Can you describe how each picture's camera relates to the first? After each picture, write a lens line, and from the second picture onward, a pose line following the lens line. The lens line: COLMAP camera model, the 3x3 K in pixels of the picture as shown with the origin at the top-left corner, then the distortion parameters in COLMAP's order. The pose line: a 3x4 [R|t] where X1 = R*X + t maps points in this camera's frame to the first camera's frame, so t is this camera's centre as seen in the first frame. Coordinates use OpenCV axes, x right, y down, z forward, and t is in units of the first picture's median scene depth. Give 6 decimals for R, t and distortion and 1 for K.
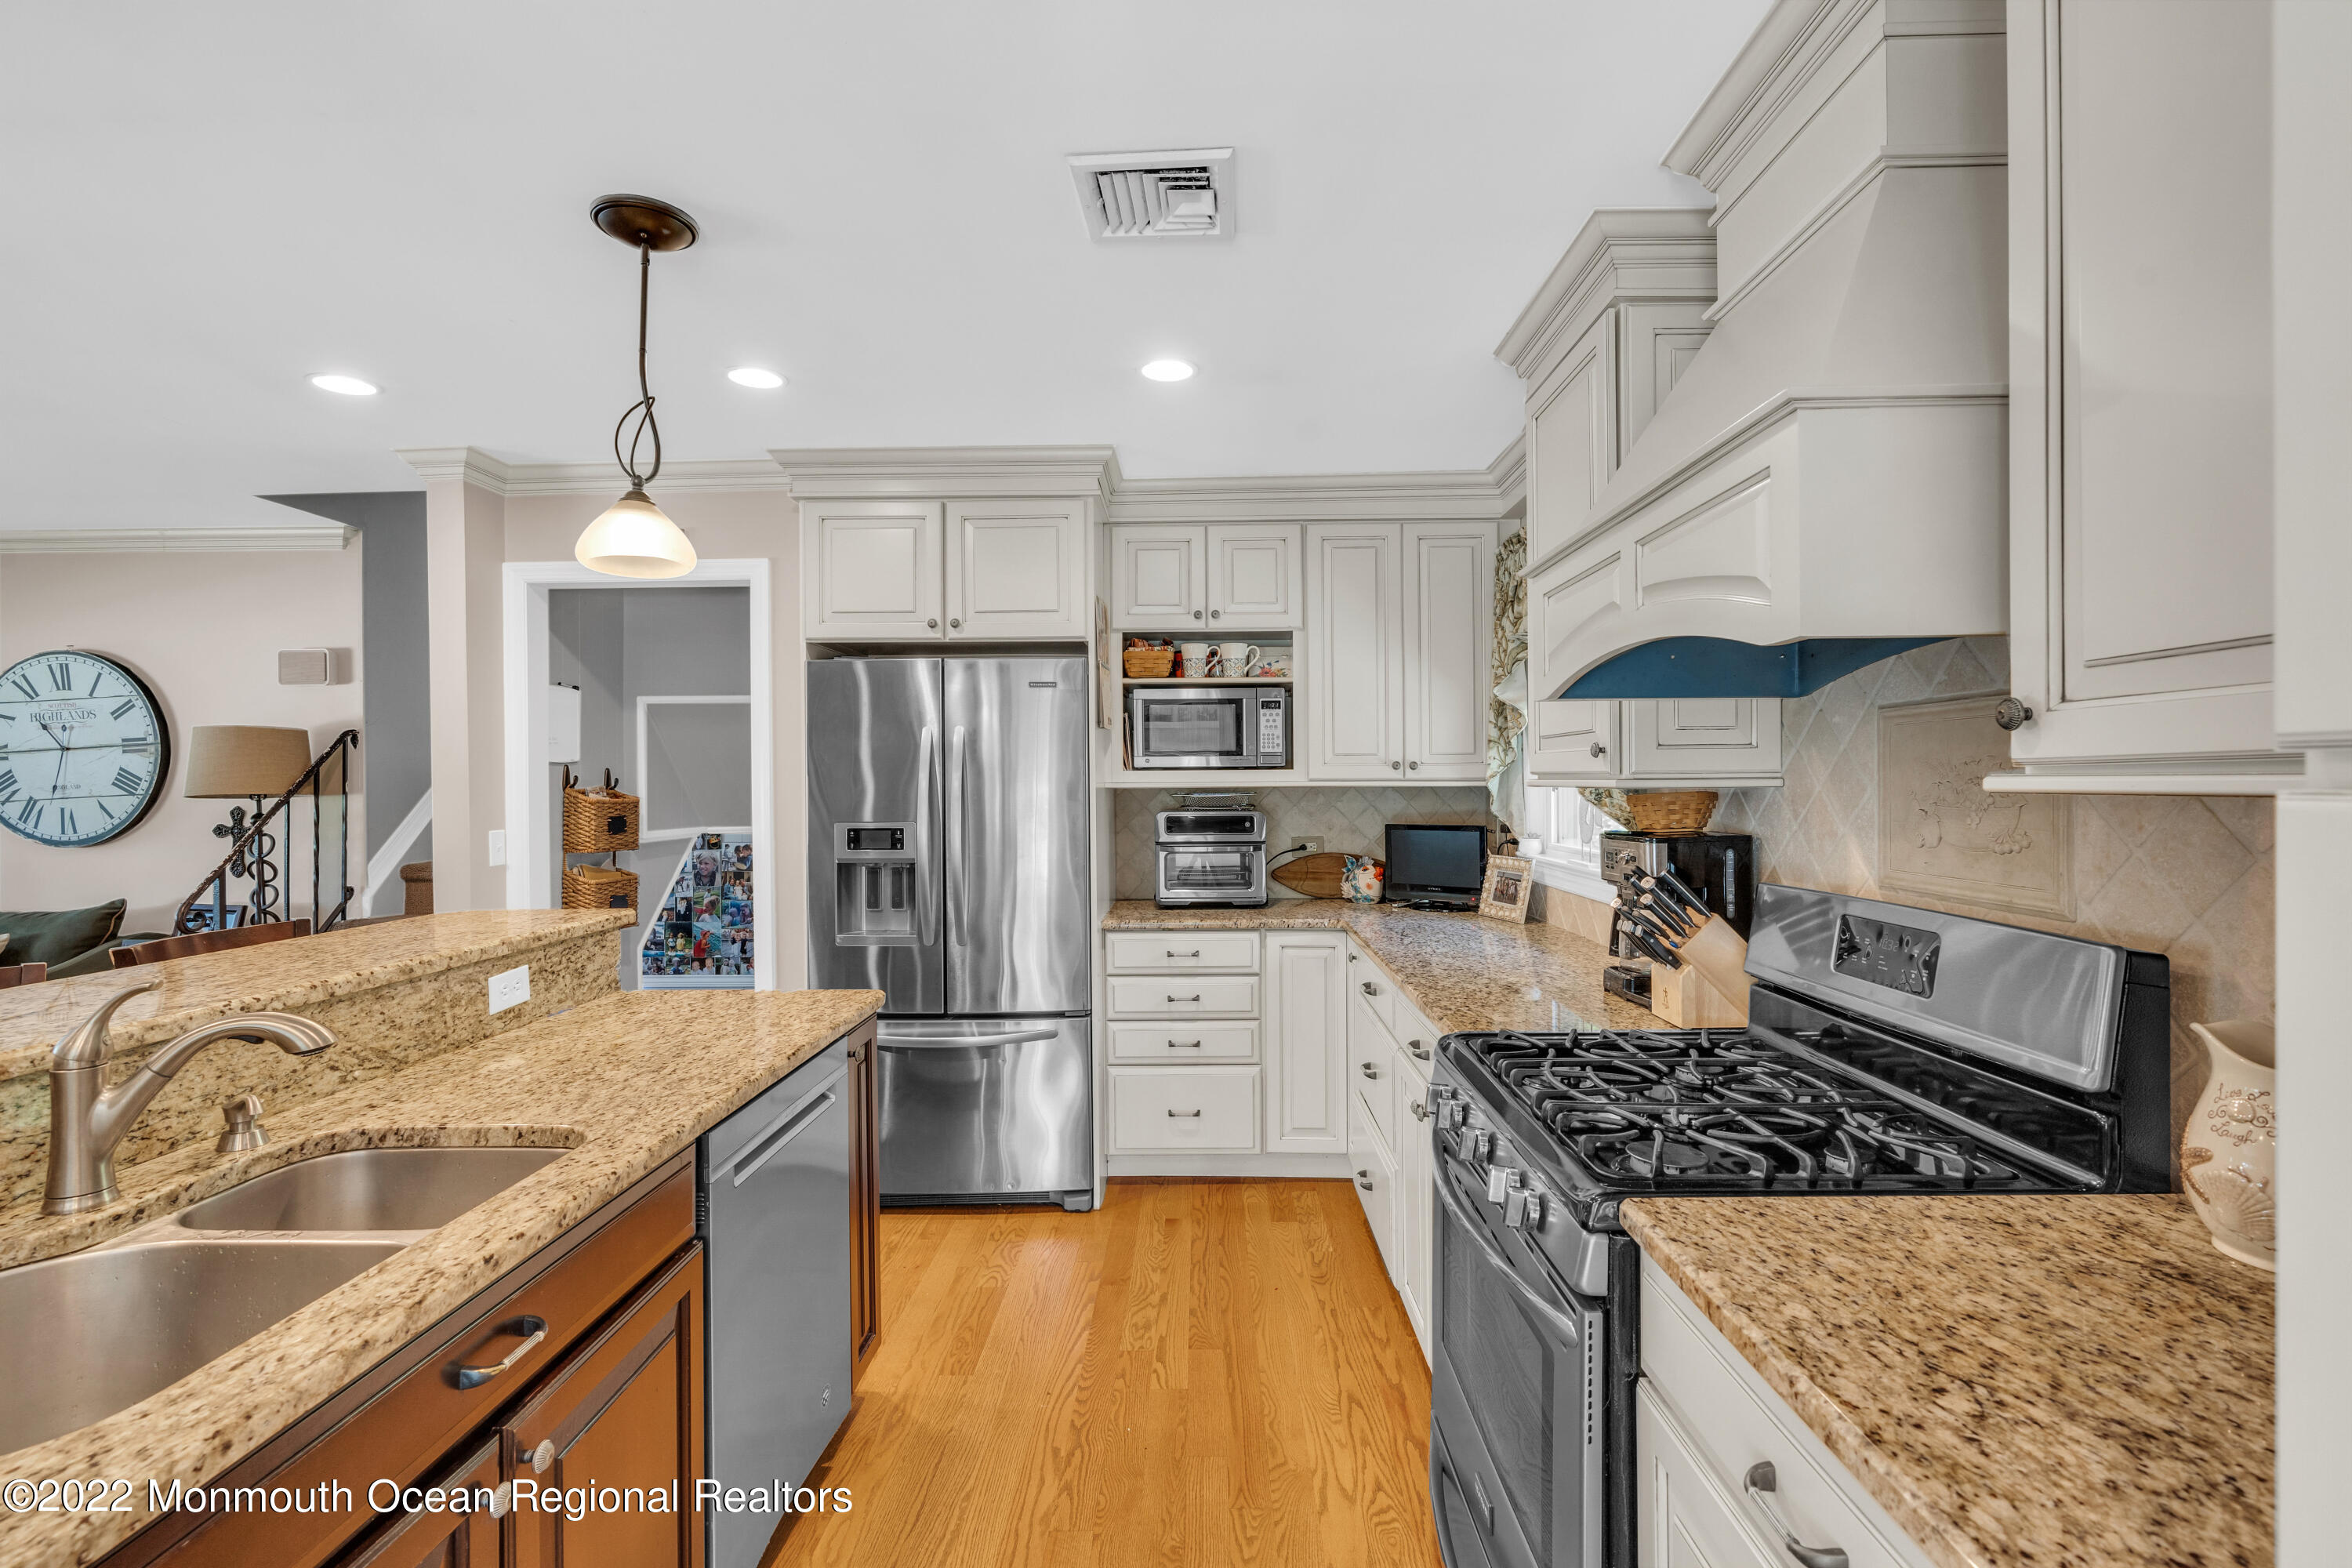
lens RADIAL K [[1070.6, 0, 1192.8], [0, 1070.6, 780.1], [0, 0, 1]] dist [-0.009720, 0.005573]
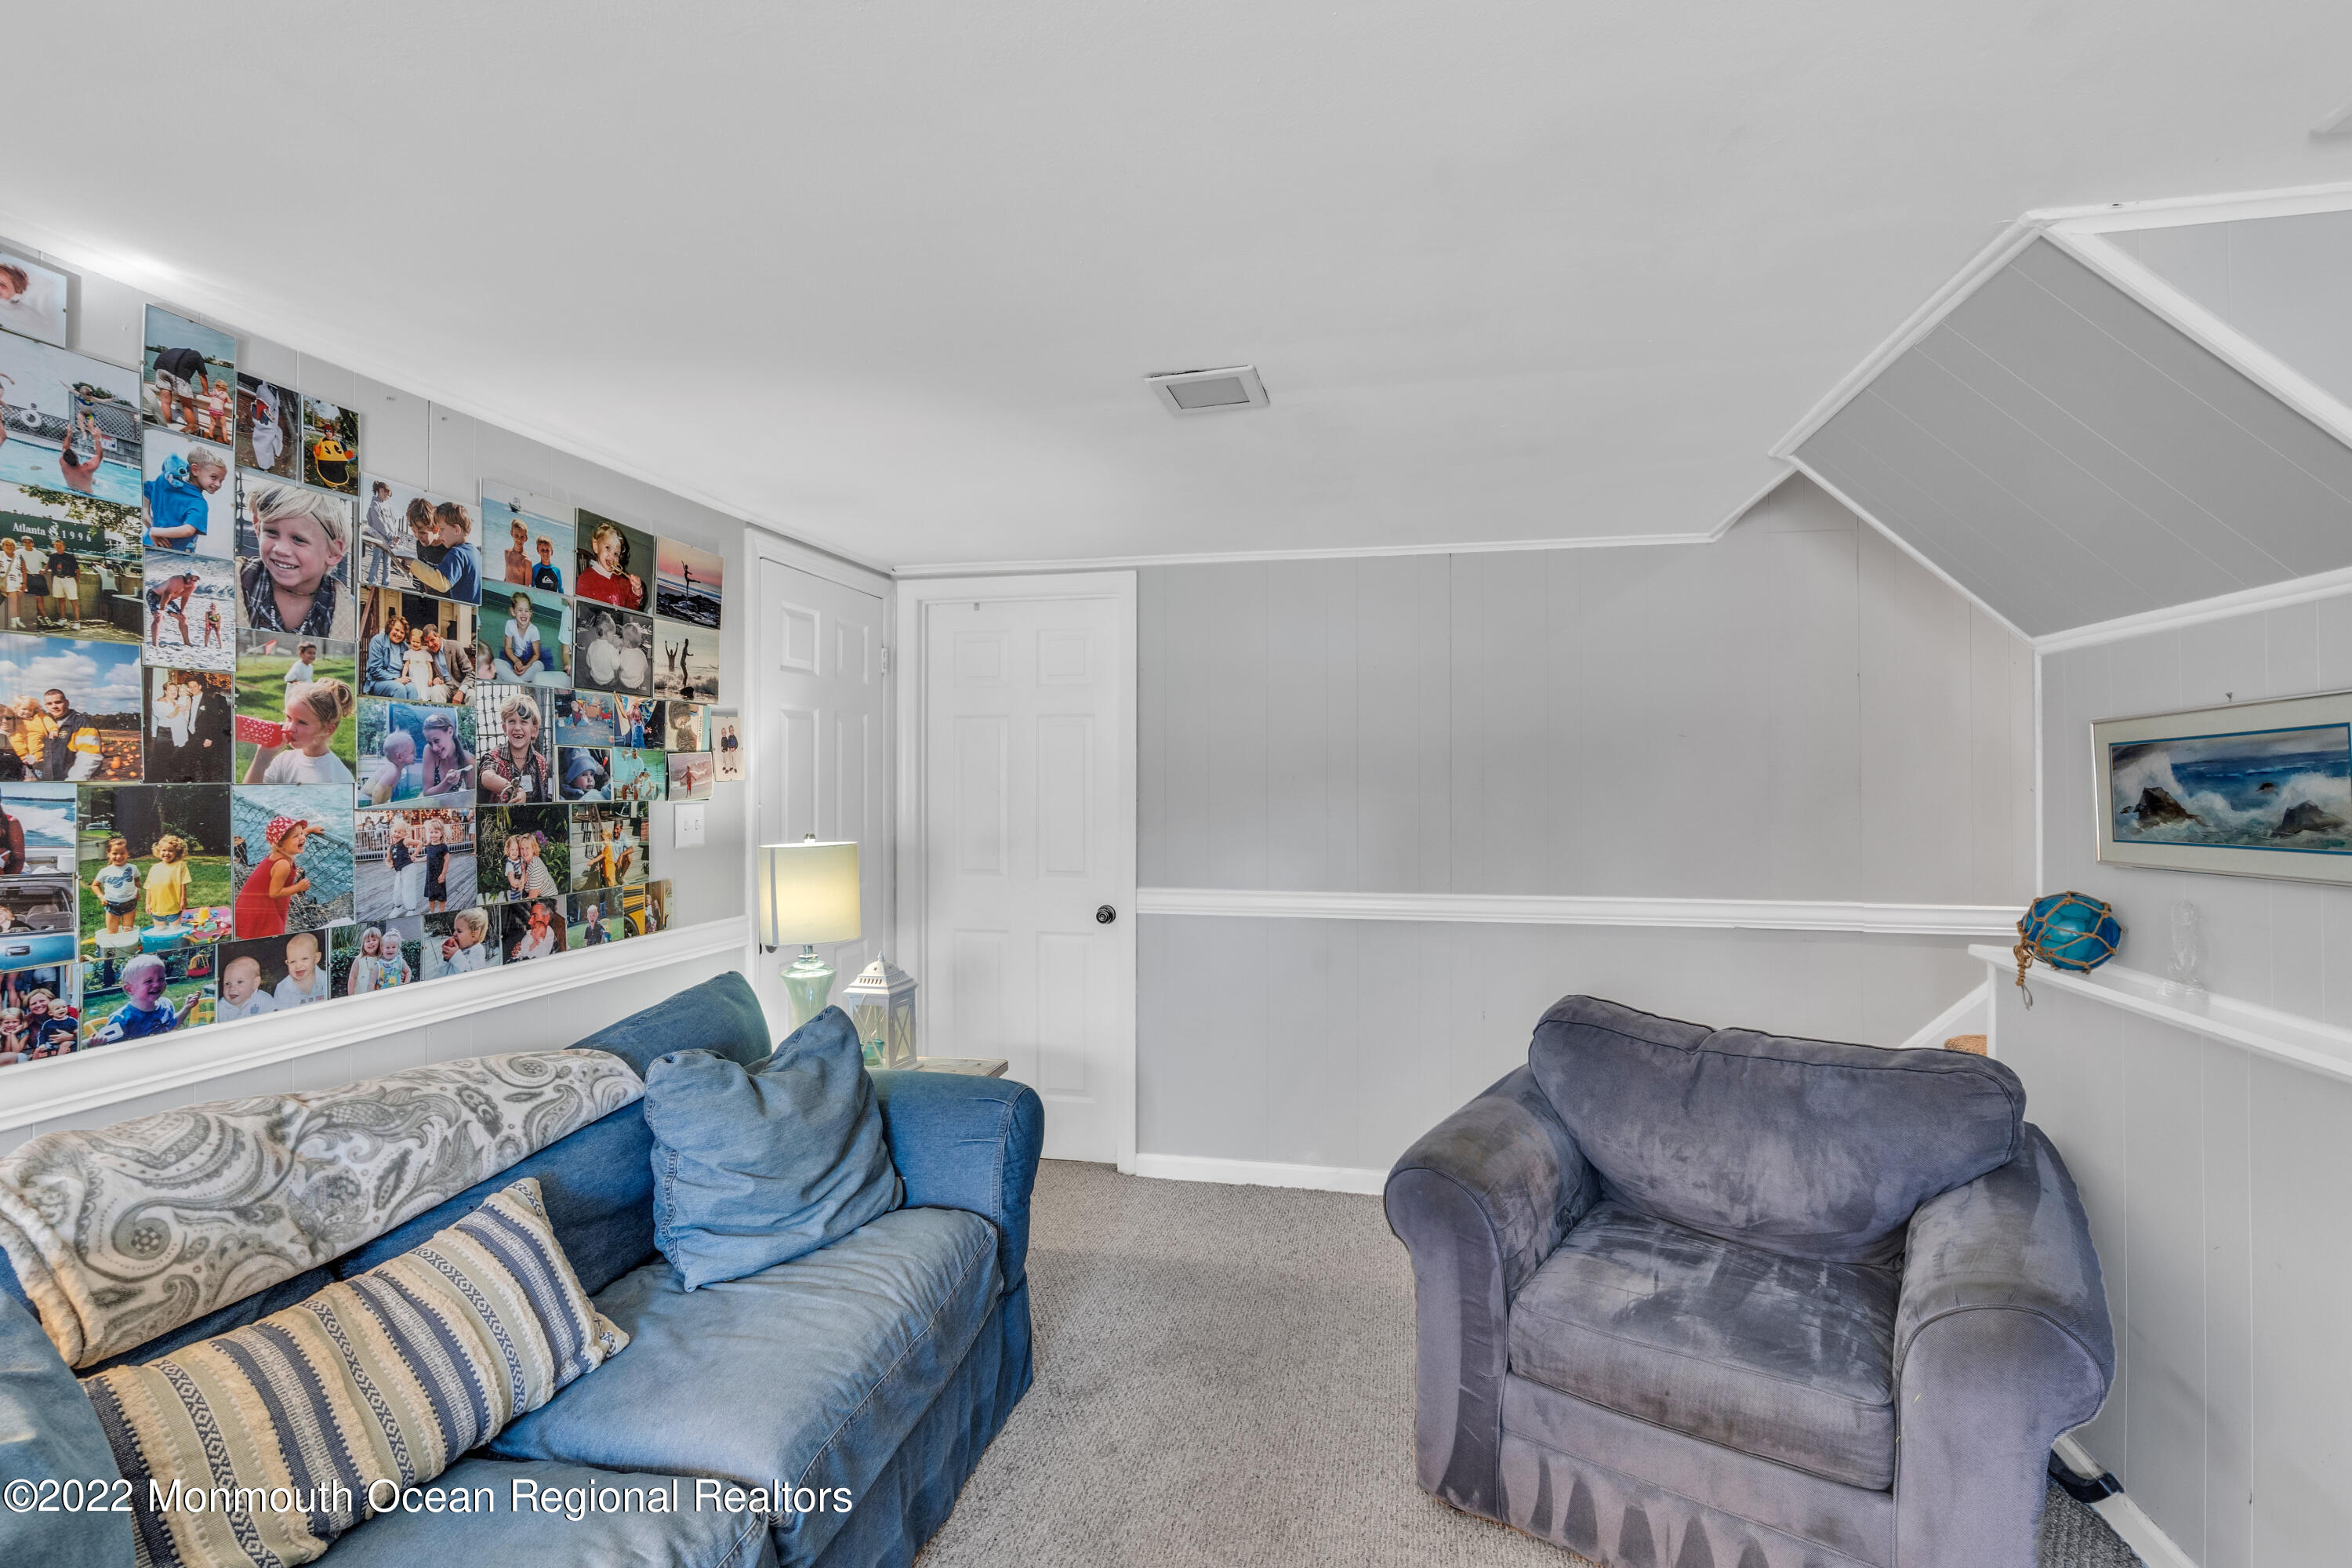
lens RADIAL K [[1070.6, 0, 1169.8], [0, 1070.6, 778.2], [0, 0, 1]] dist [-0.009720, 0.005573]
pose [[0.216550, 0.005247, 0.976257, -1.311651], [0.001565, 0.999982, -0.005722, 0.270859], [-0.976270, 0.002767, 0.216538, 1.542888]]
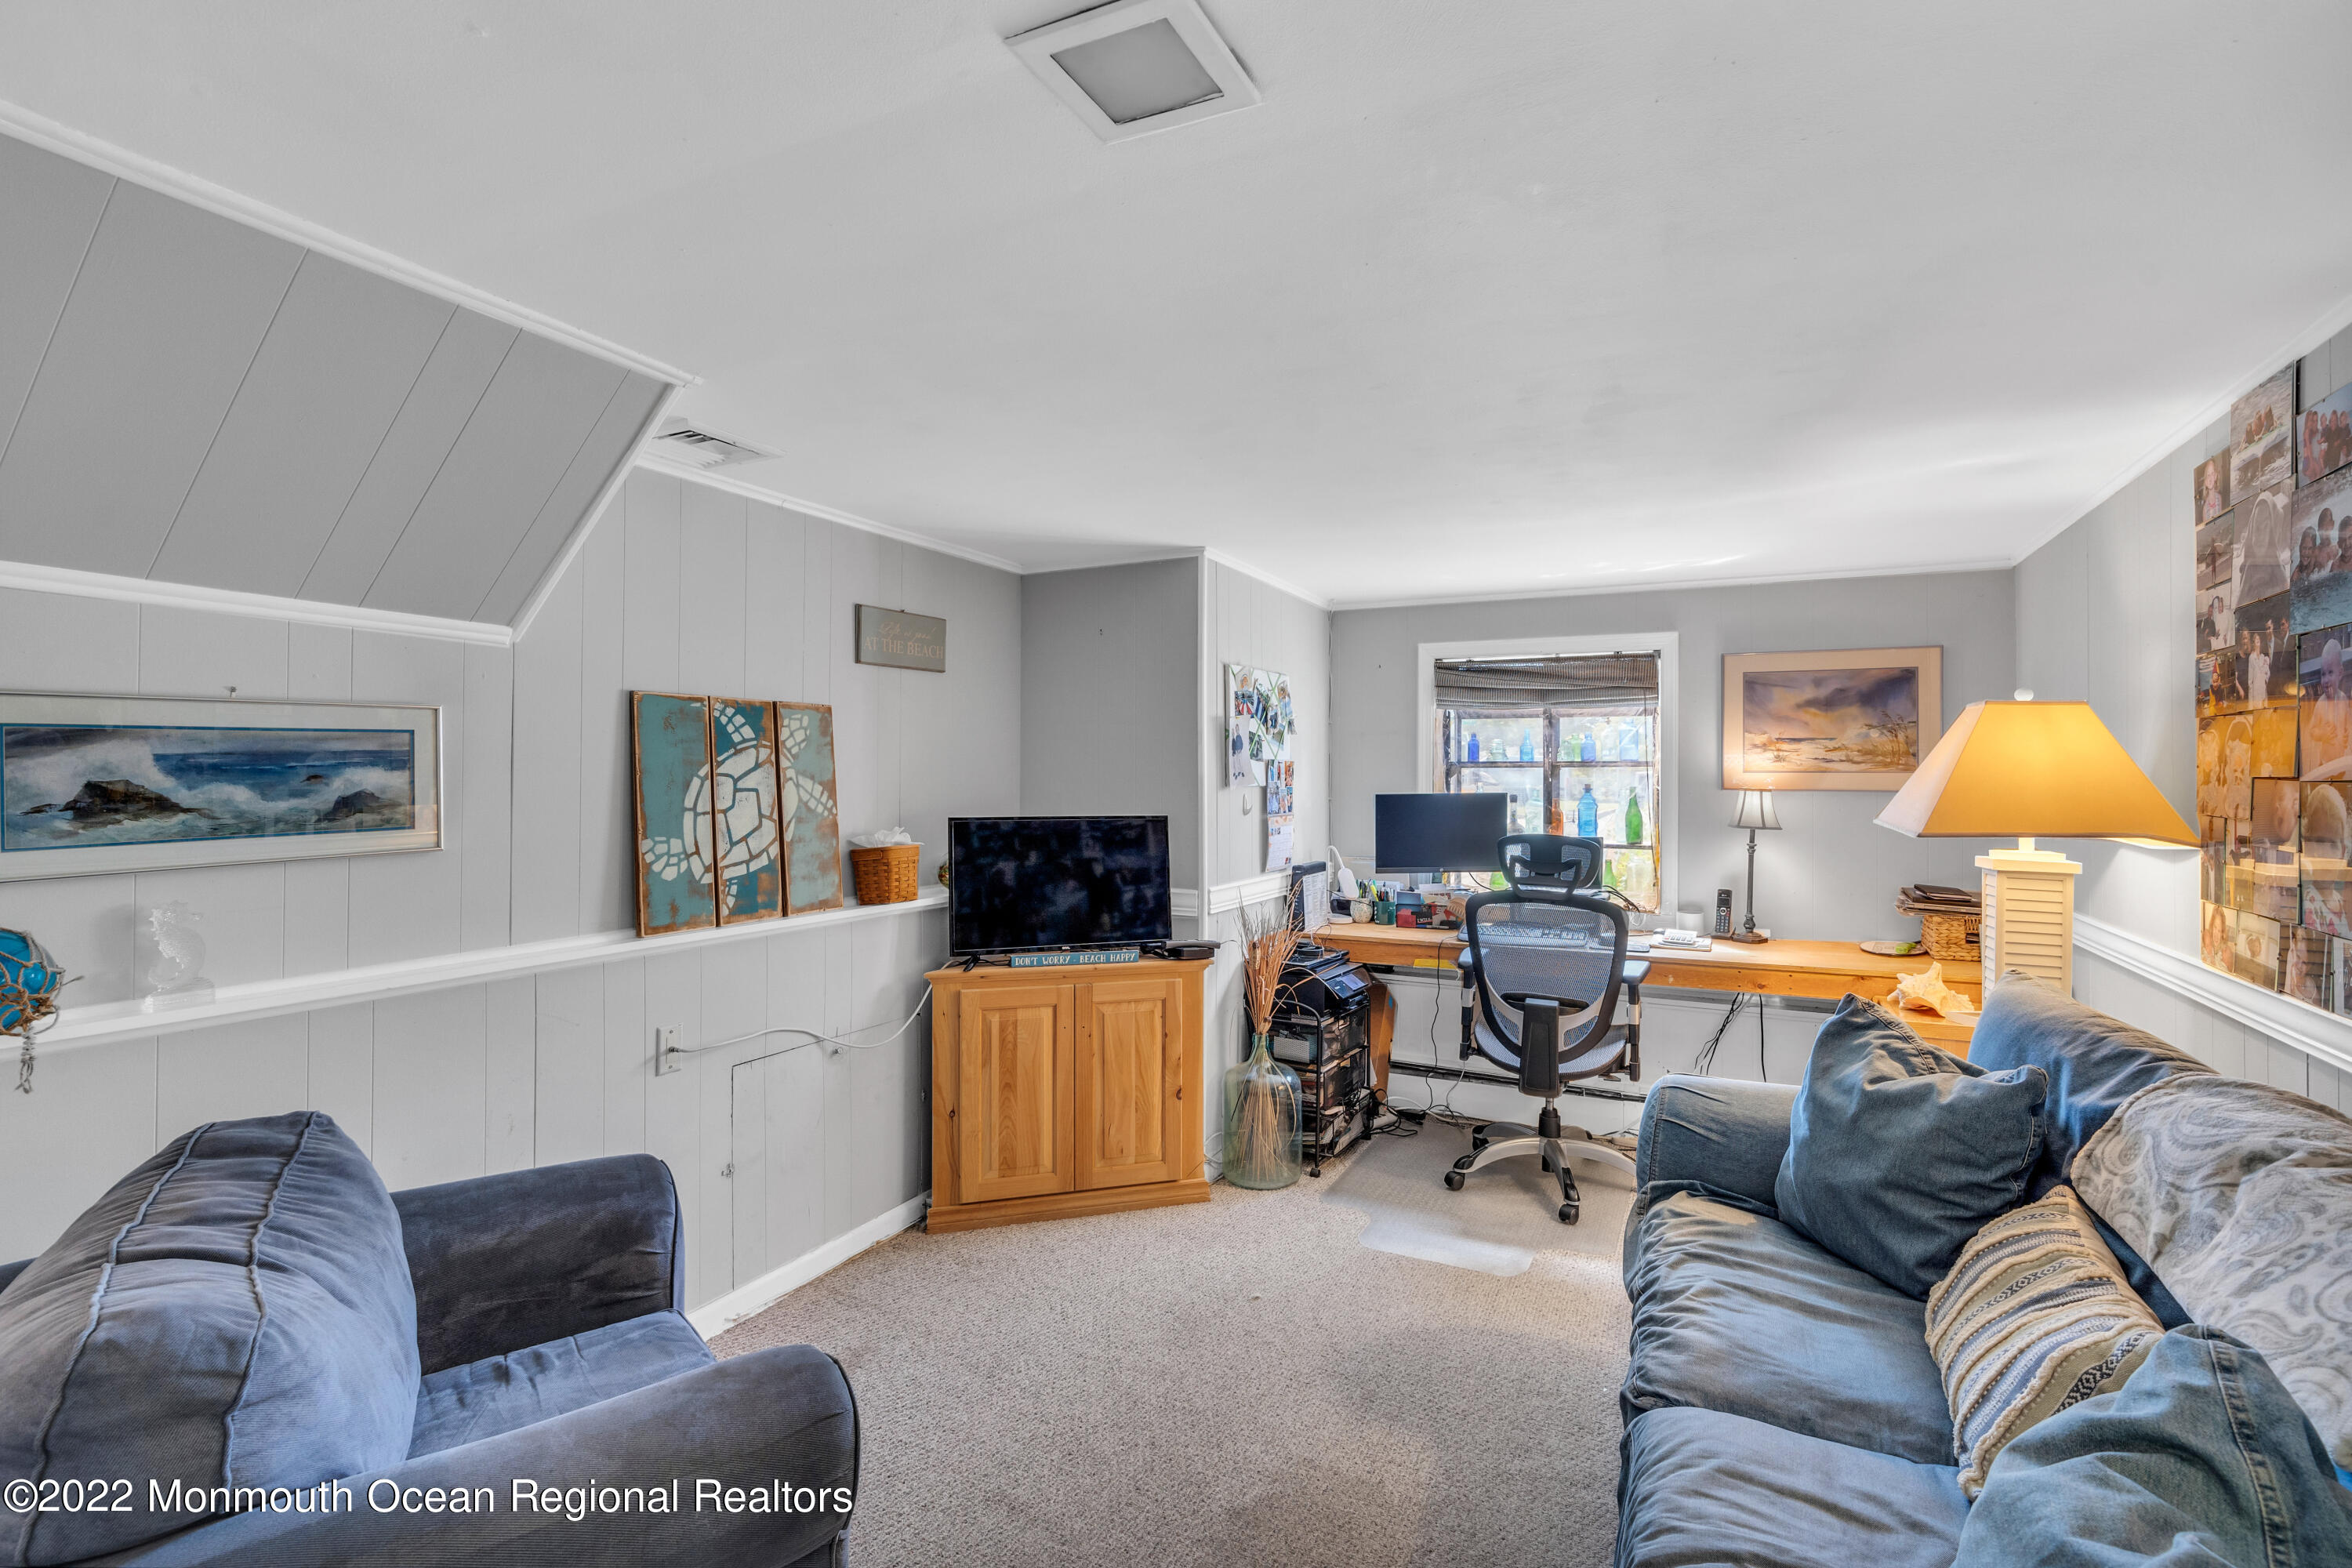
lens RADIAL K [[1070.6, 0, 1187.9], [0, 1070.6, 777.2], [0, 0, 1]] dist [-0.009720, 0.005573]
pose [[-0.420222, 0.002833, -0.907417, -0.508634], [-0.003950, 0.999980, 0.004951, 0.268056], [0.907413, 0.005665, -0.420202, 1.776802]]
